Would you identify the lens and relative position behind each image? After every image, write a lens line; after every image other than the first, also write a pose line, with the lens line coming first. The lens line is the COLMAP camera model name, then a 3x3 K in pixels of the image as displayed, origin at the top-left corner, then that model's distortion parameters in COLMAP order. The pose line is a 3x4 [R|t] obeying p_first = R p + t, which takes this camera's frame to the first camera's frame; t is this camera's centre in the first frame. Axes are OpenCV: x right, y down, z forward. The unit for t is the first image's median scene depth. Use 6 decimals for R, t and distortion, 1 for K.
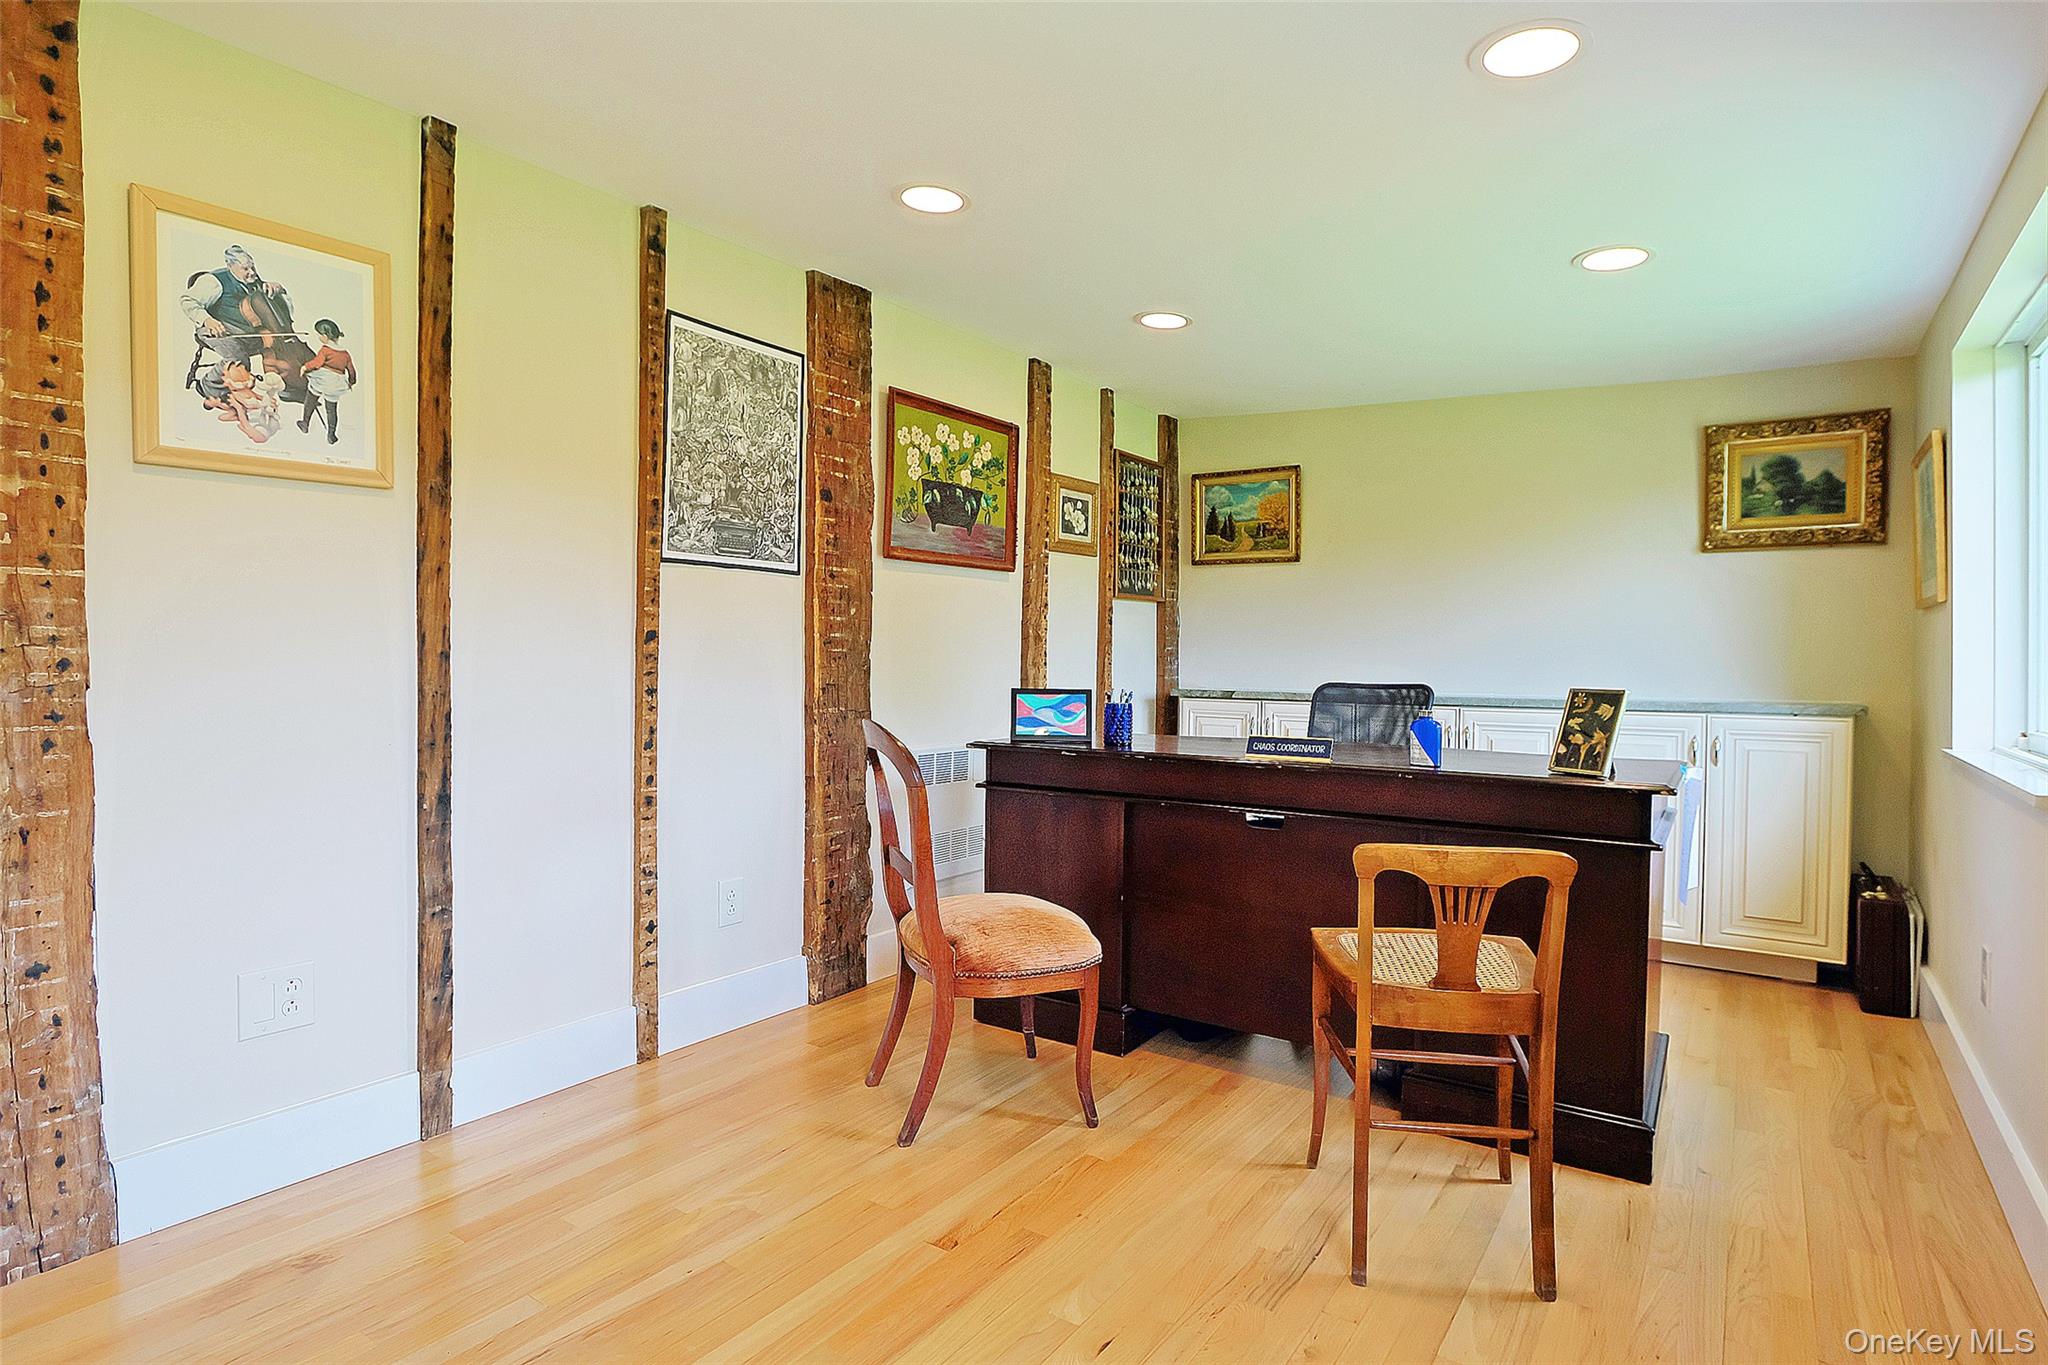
lens RADIAL K [[1056.6, 0, 1024.0], [0, 1056.6, 682.5], [0, 0, 1]] dist [-0.015522, -0.000390]
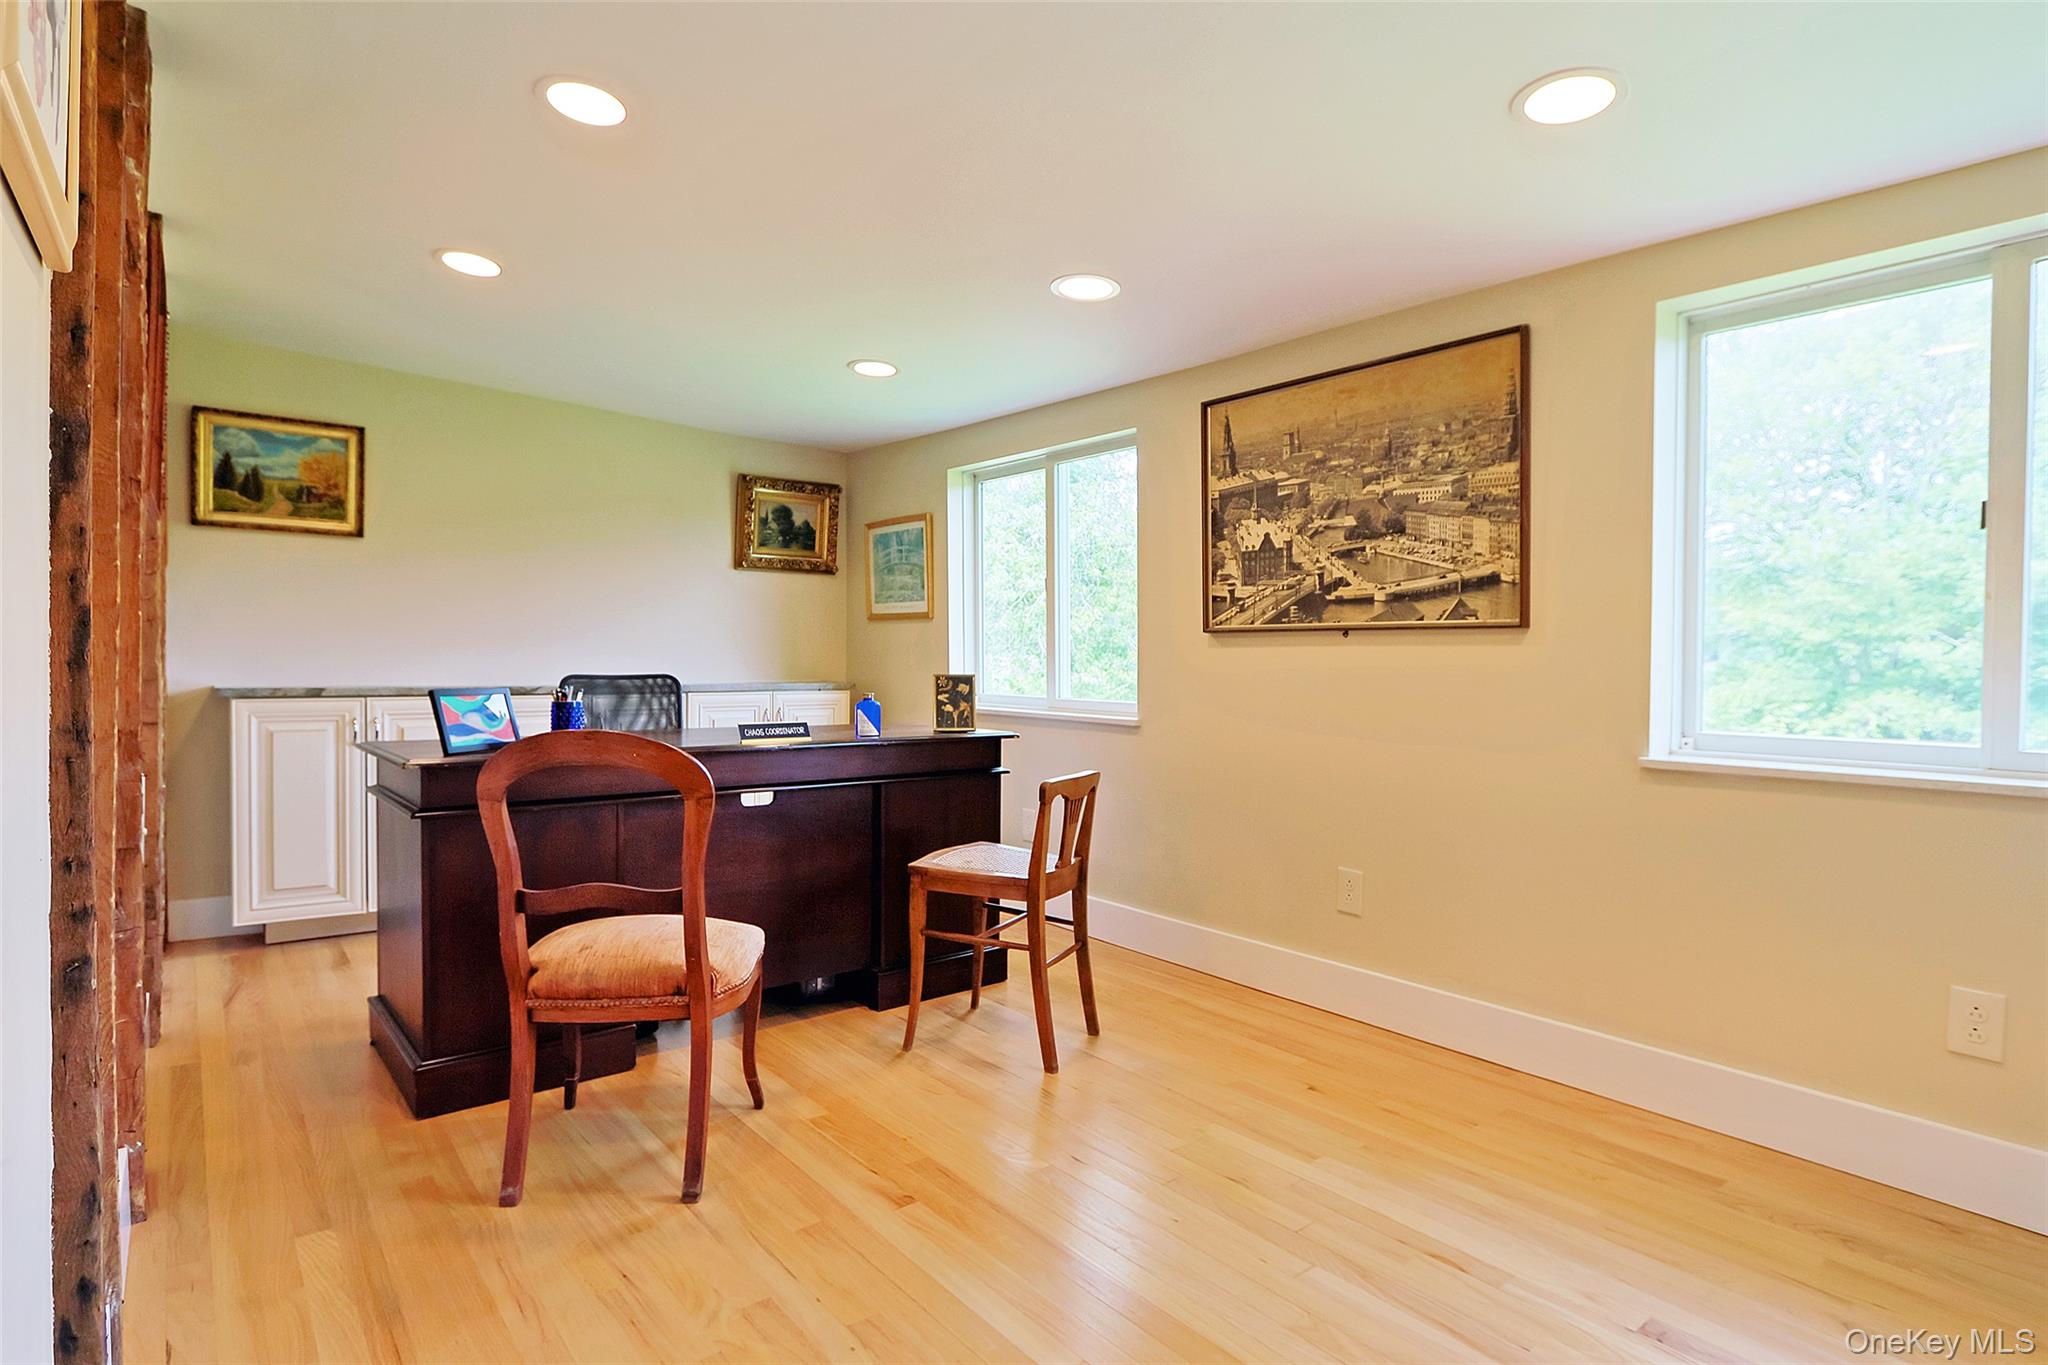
lens RADIAL K [[1056.6, 0, 1024.0], [0, 1056.6, 682.5], [0, 0, 1]] dist [-0.015522, -0.000390]
pose [[0.283240, -0.028640, 0.958621, -0.543419], [0.013954, 0.999571, 0.025741, -0.011938], [-0.958947, 0.006086, 0.283518, 0.295967]]
